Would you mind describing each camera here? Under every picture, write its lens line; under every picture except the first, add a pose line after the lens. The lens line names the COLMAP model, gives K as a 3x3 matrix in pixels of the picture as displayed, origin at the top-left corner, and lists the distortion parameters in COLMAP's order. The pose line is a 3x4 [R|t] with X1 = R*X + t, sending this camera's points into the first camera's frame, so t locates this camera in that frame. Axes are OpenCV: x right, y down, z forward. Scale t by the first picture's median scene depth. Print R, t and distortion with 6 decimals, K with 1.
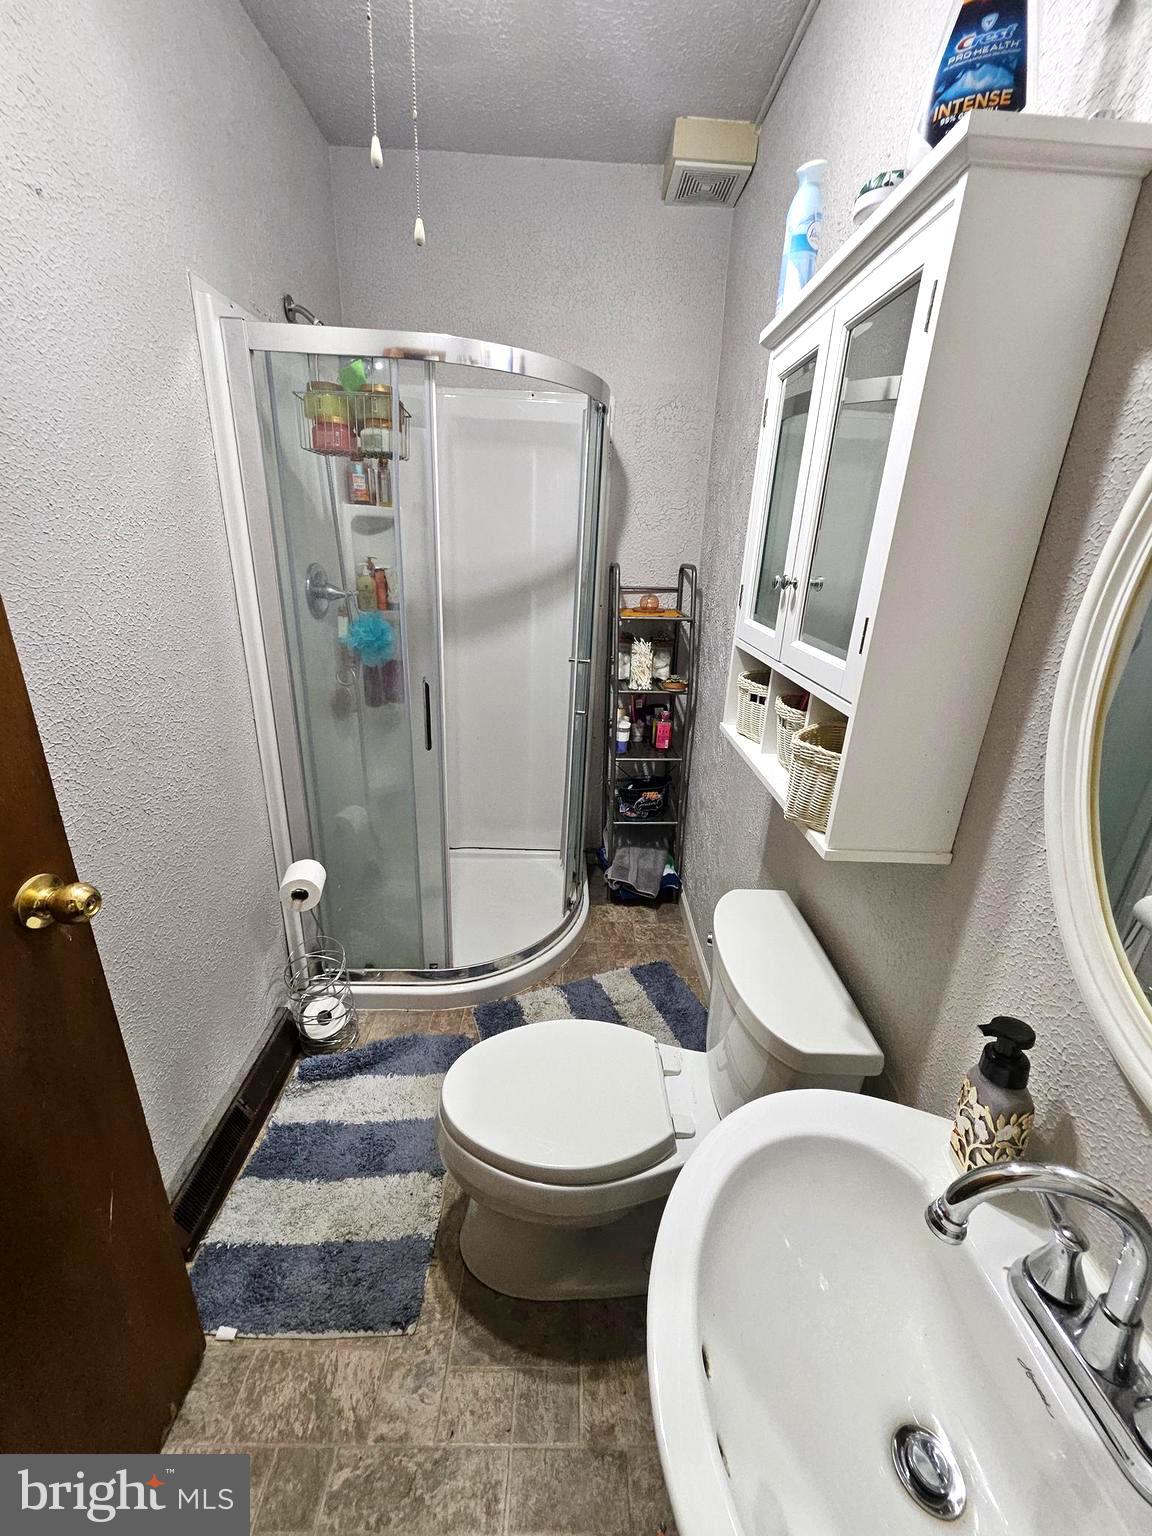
lens RADIAL K [[602.4, 0, 577.6], [0, 602.4, 765.0], [0, 0, 1]] dist [0.006015, -0.001318]
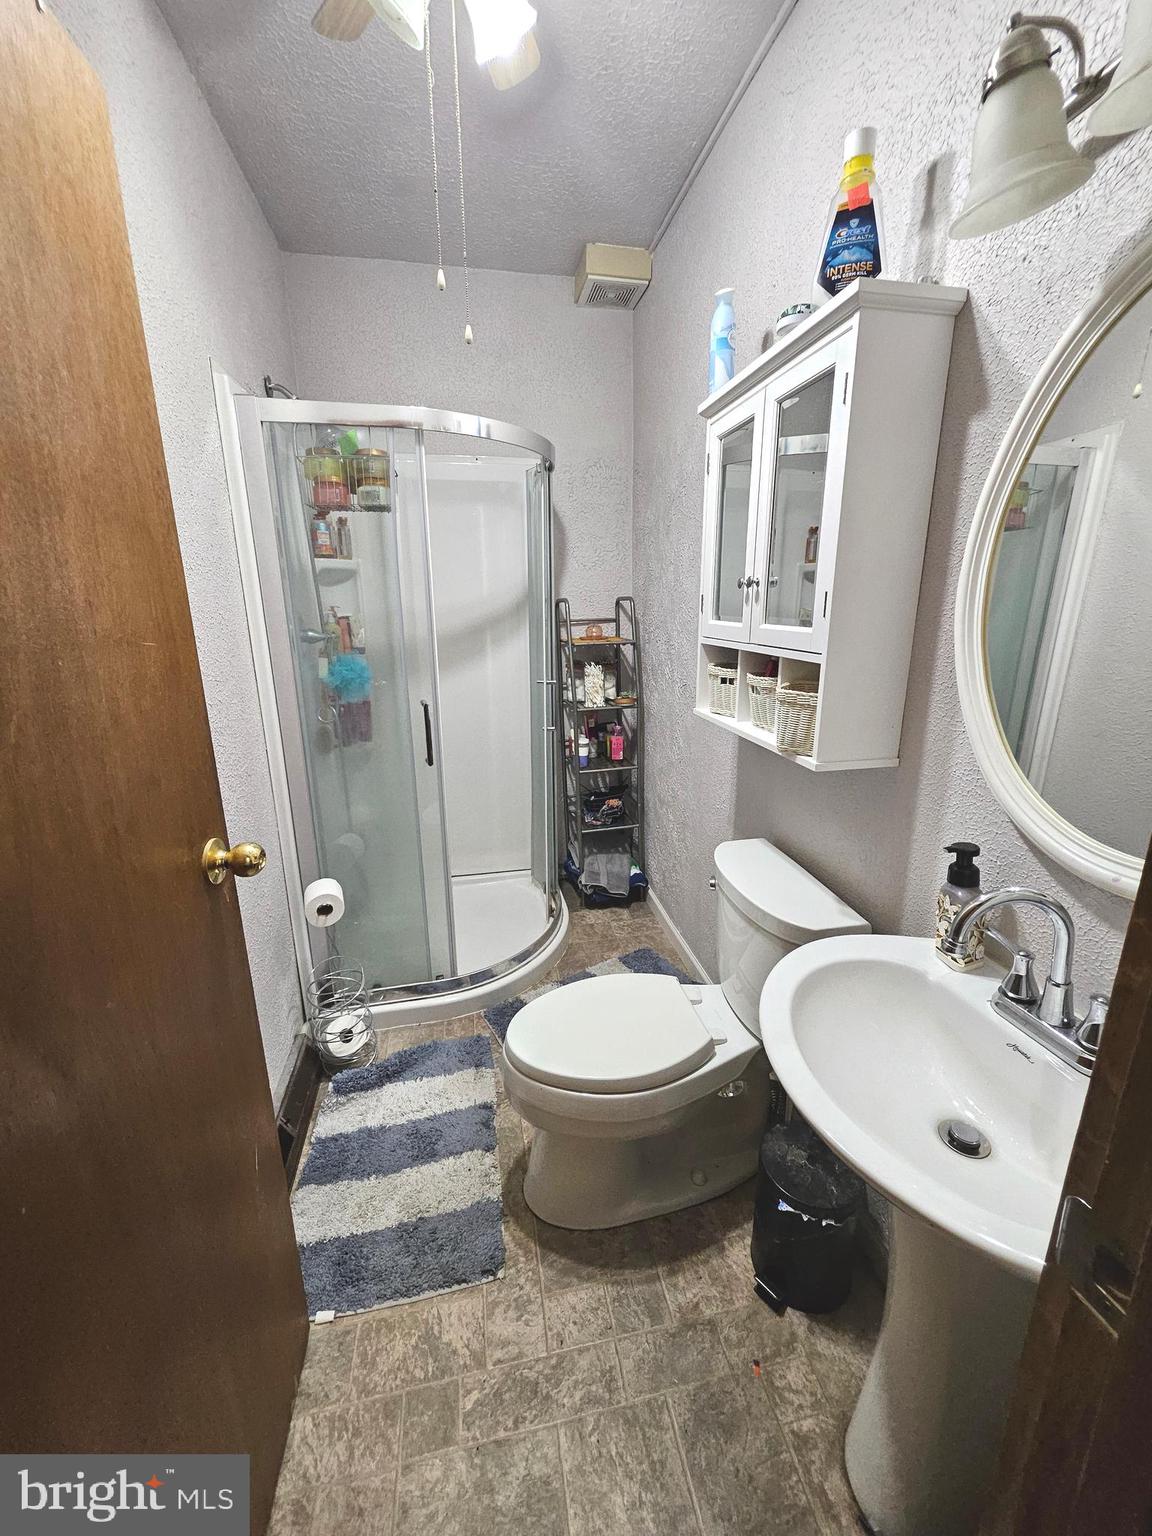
lens RADIAL K [[602.4, 0, 580.3], [0, 602.4, 766.7], [0, 0, 1]] dist [0.006015, -0.001318]
pose [[0.982463, -0.096743, 0.159399, -0.196887], [0.109930, 0.991023, -0.076088, 0.114980], [-0.150607, 0.092276, 0.984278, -0.155606]]
